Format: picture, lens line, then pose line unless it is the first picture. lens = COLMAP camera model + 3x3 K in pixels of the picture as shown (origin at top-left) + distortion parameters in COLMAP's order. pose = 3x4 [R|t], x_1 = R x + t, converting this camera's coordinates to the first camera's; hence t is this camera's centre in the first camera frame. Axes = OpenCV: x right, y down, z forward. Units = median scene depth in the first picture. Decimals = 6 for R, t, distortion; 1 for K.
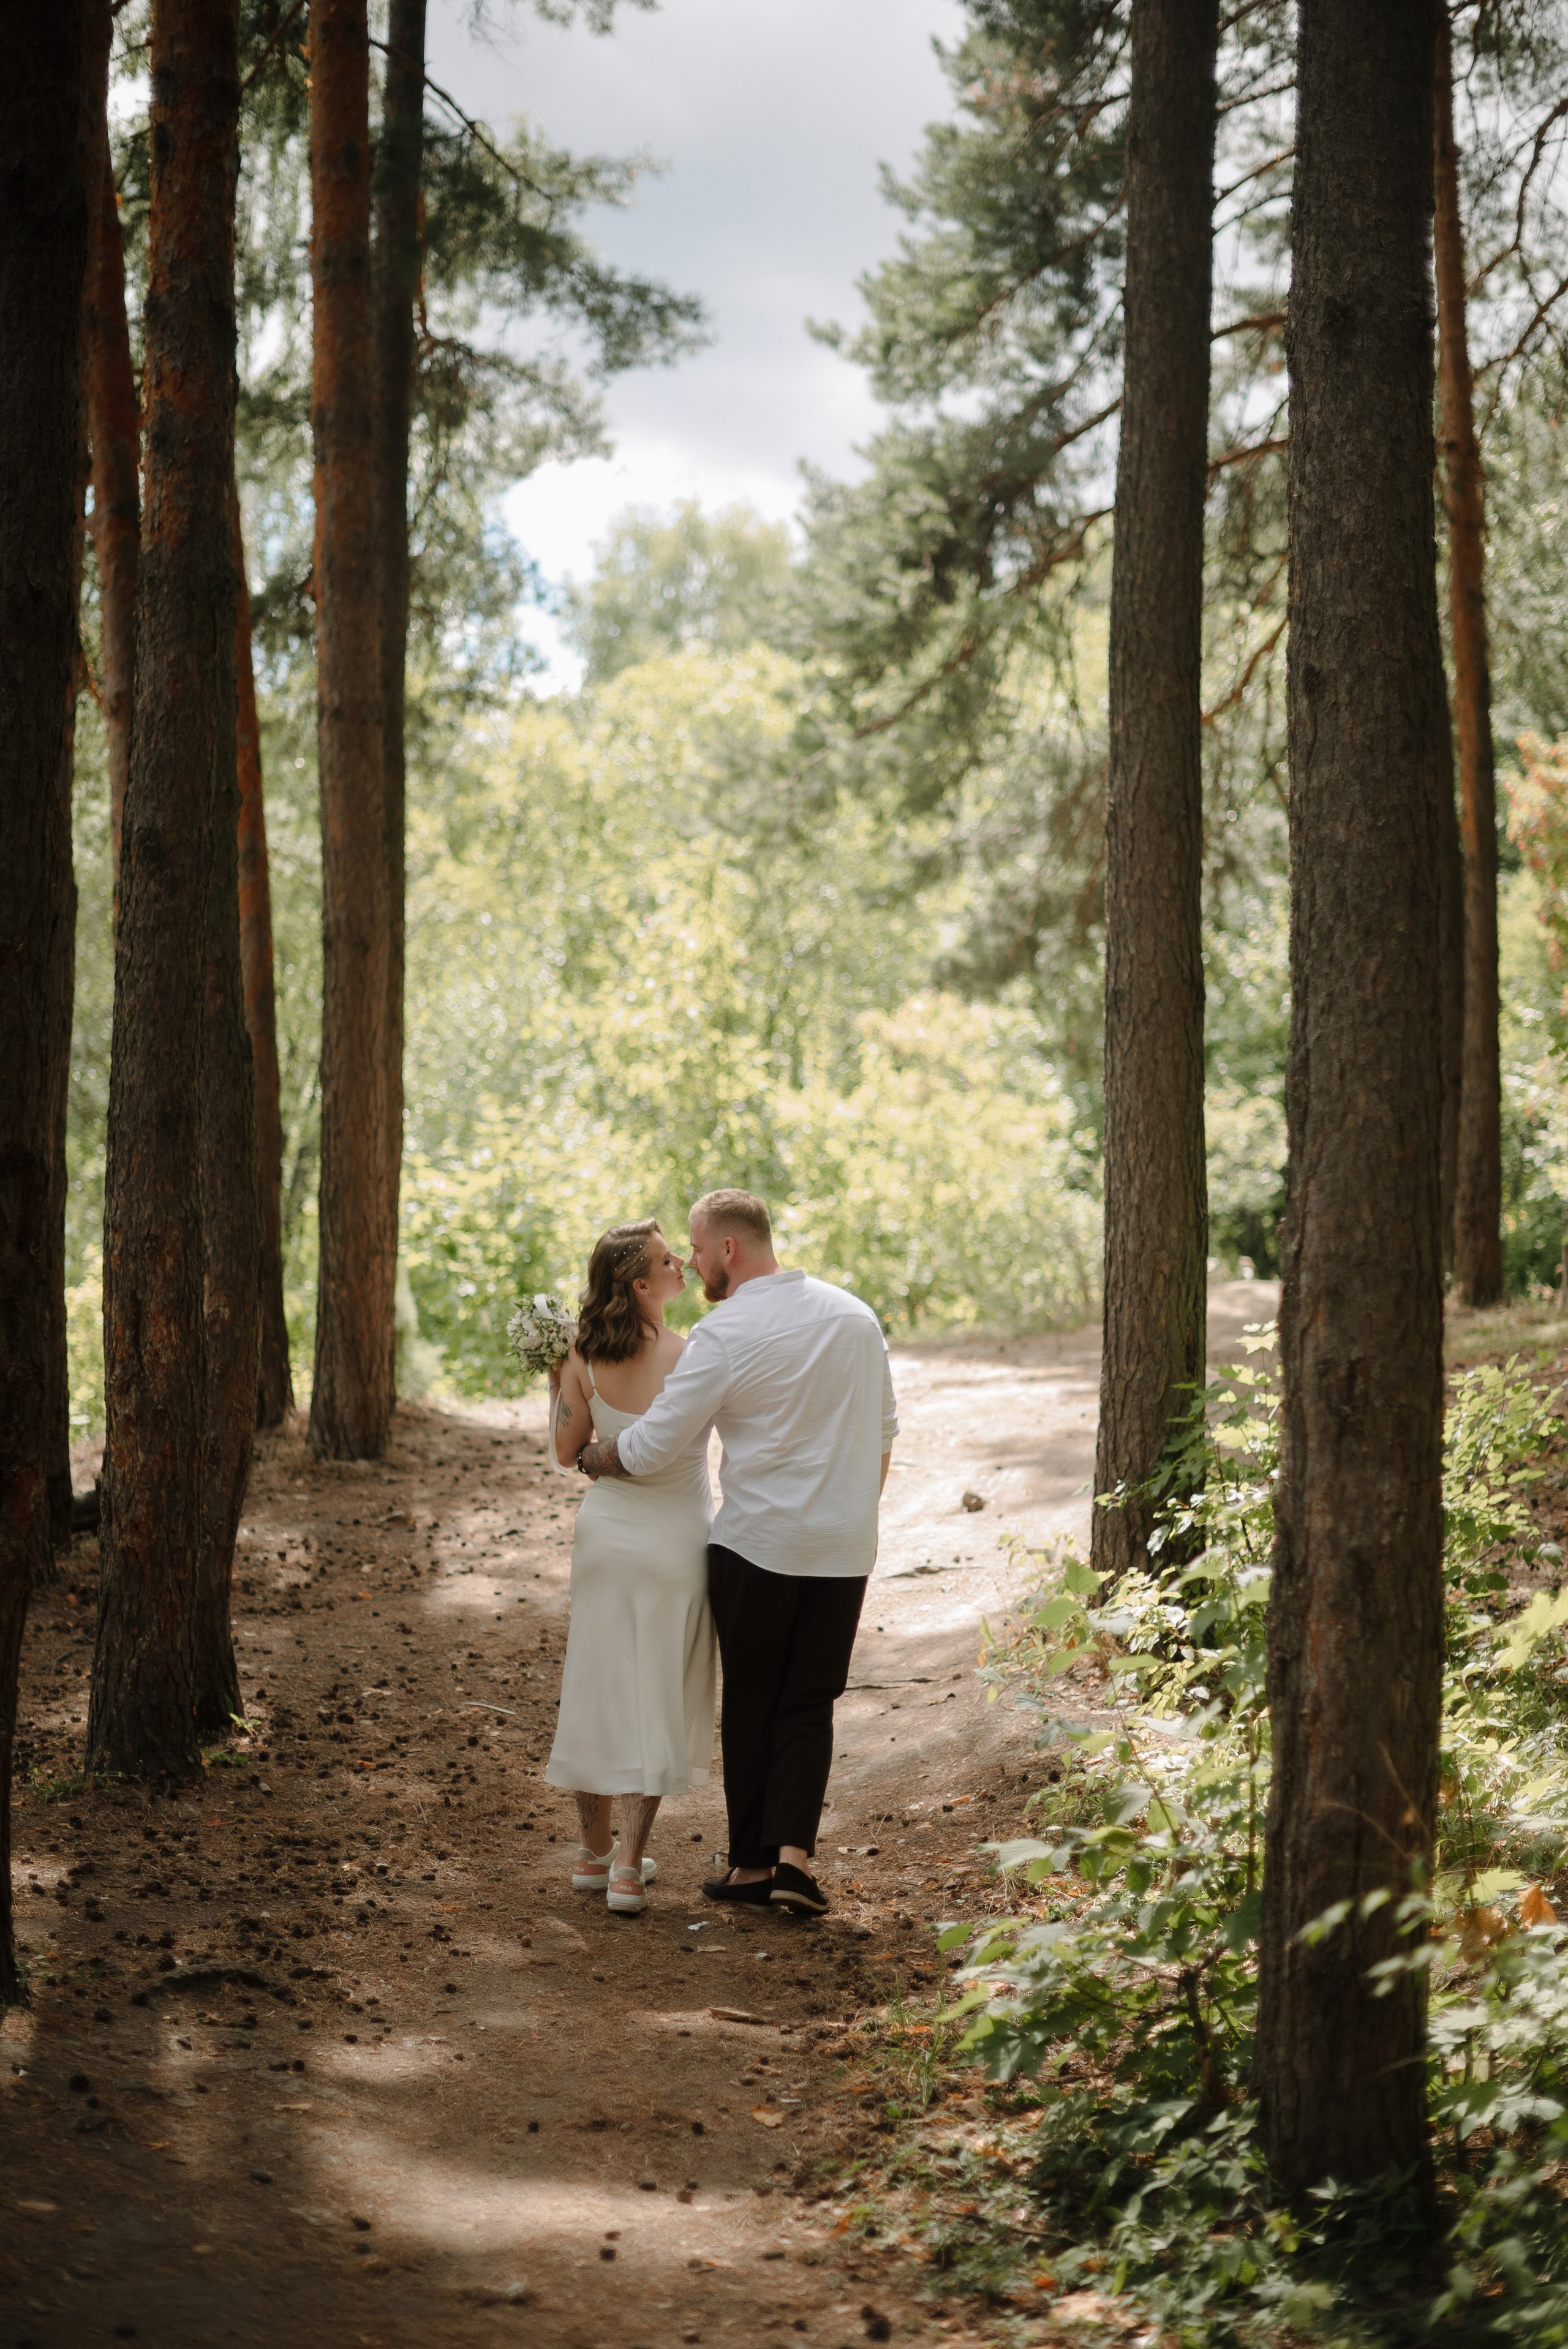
lens RADIAL K [[3454.8, 0, 784.0], [0, 3454.8, 1174.5], [0, 0, 1]] dist [-0.123405, 0.066387]
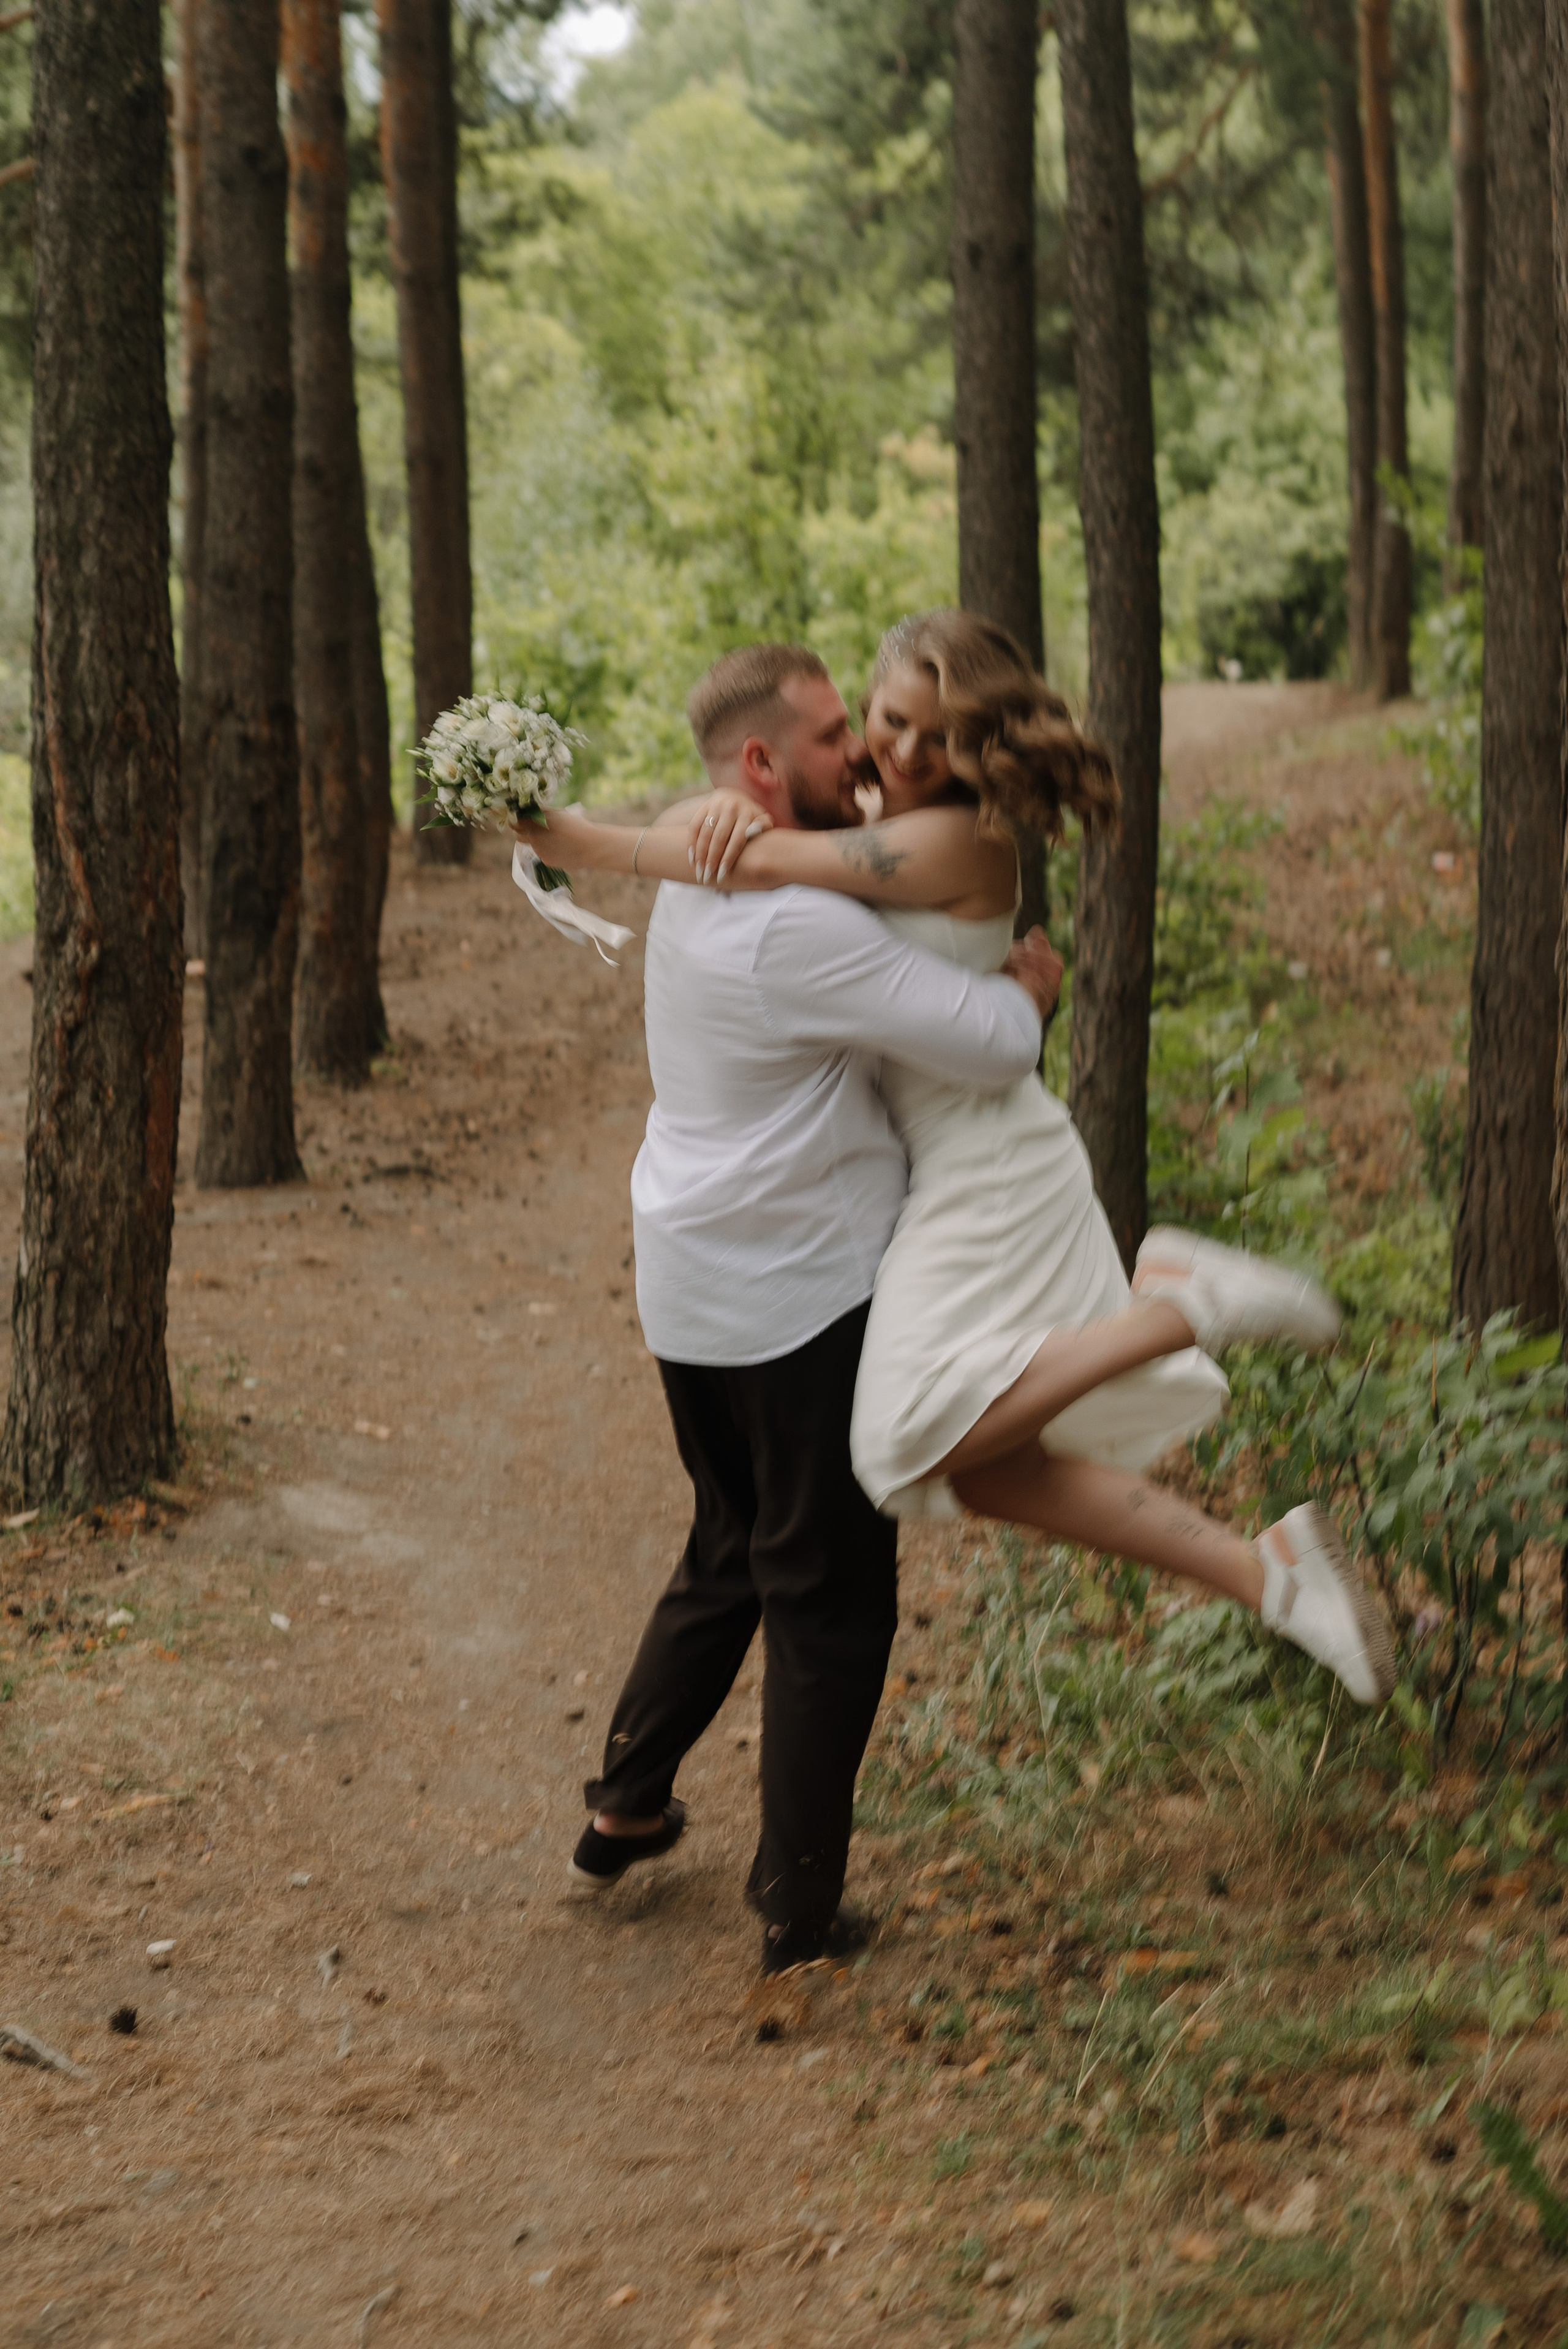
lens RADIAL K [[3380.8, 0, 784.0], [0, 3380.8, 1174.5], [0, 0, 1]] dist [0.023669, 0.044317]
pose [[0.999491, -0.022654, -0.022463, 0.024843], [0.026297, 0.983673, 0.178035, -0.024569], [0.018063, -0.178535, 0.983768, -0.257973]]
